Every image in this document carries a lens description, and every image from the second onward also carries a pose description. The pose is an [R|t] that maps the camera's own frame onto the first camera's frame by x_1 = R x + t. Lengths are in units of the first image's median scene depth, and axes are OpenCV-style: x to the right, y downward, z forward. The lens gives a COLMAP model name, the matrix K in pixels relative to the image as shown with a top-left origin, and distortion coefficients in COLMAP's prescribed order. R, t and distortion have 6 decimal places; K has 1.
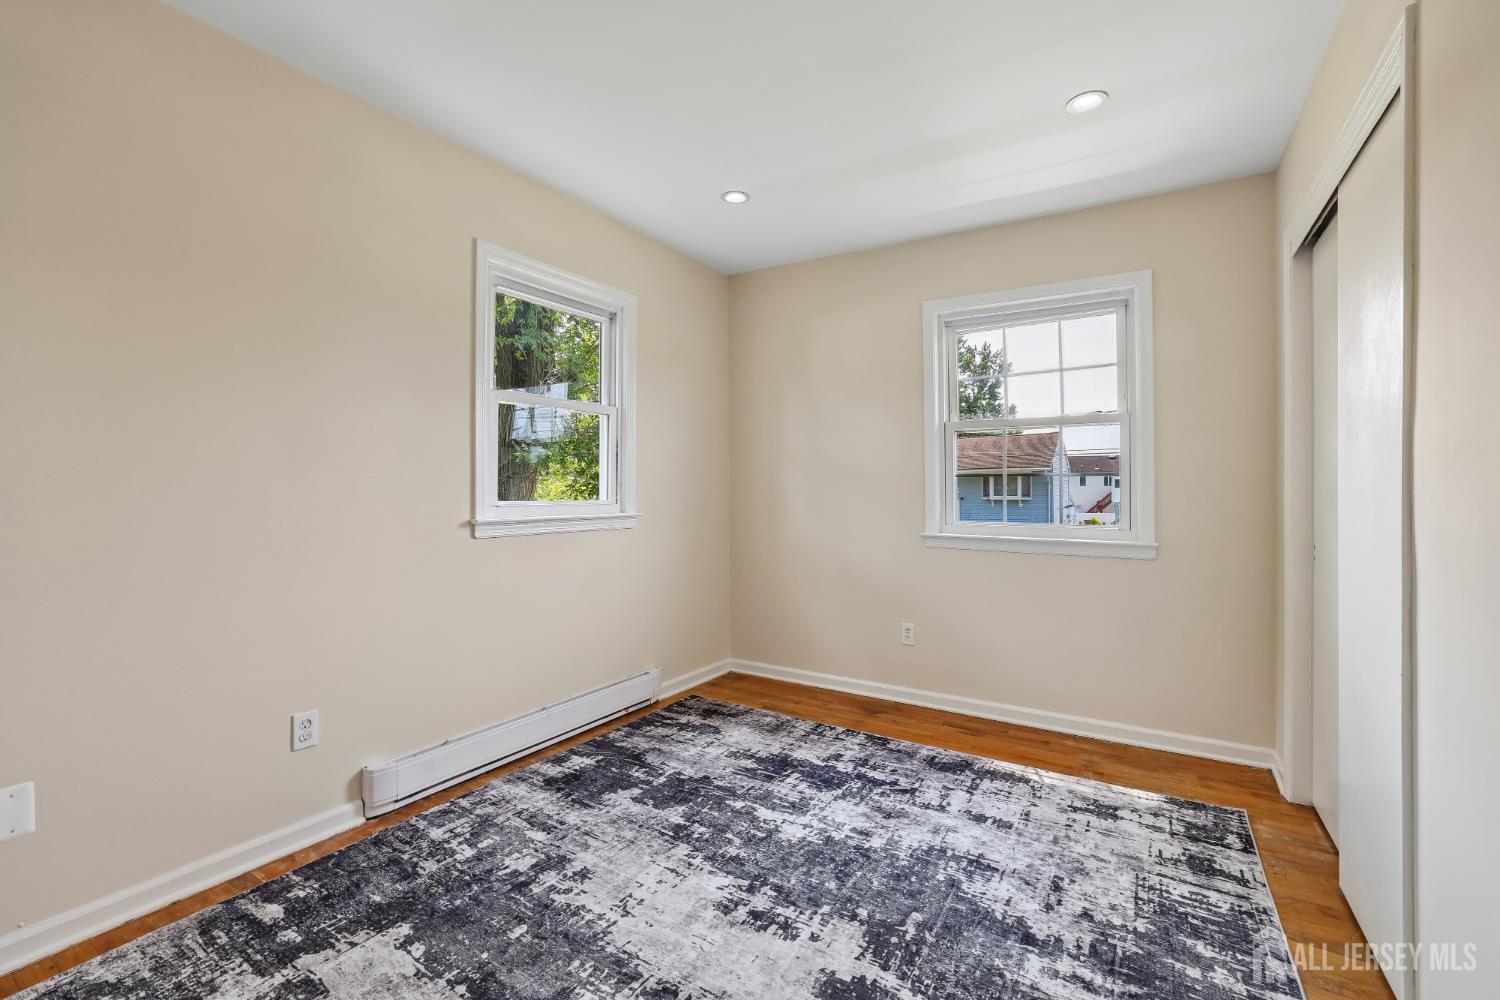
lens RADIAL K [[661.2, 0, 744.1], [0, 661.2, 467.9], [0, 0, 1]] dist [-0.040043, 0.014011]
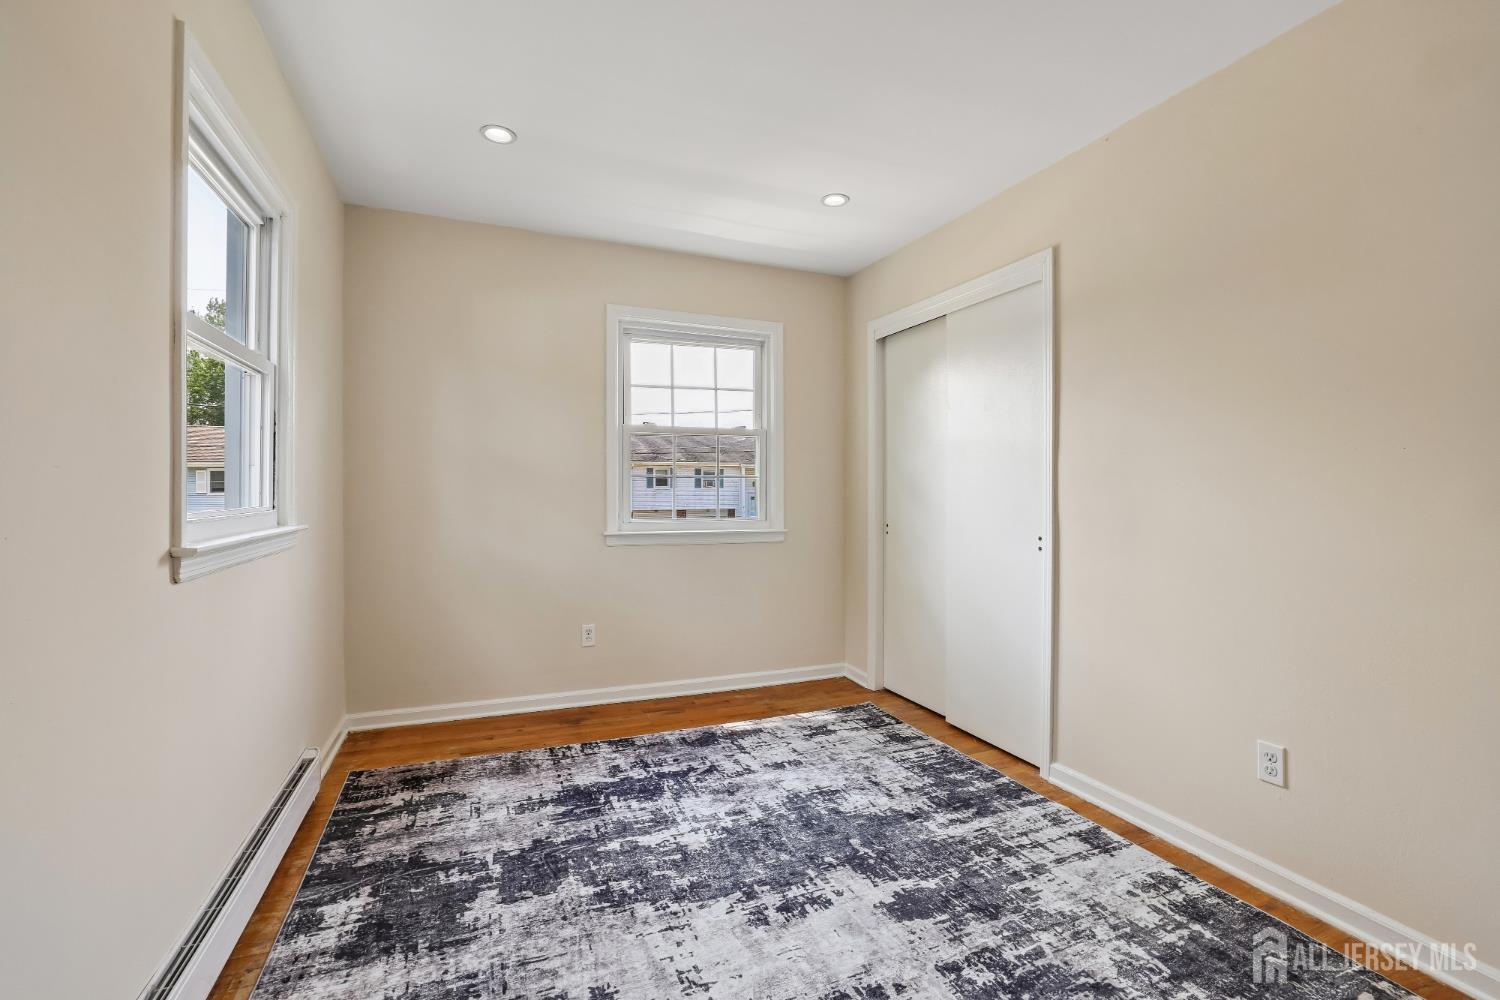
lens RADIAL K [[661.2, 0, 764.8], [0, 661.2, 463.3], [0, 0, 1]] dist [-0.040043, 0.014011]
pose [[0.558435, 0.030878, 0.828973, -0.582729], [-0.028827, 0.999426, -0.017808, 0.005943], [-0.829047, -0.013953, 0.559005, 0.313274]]
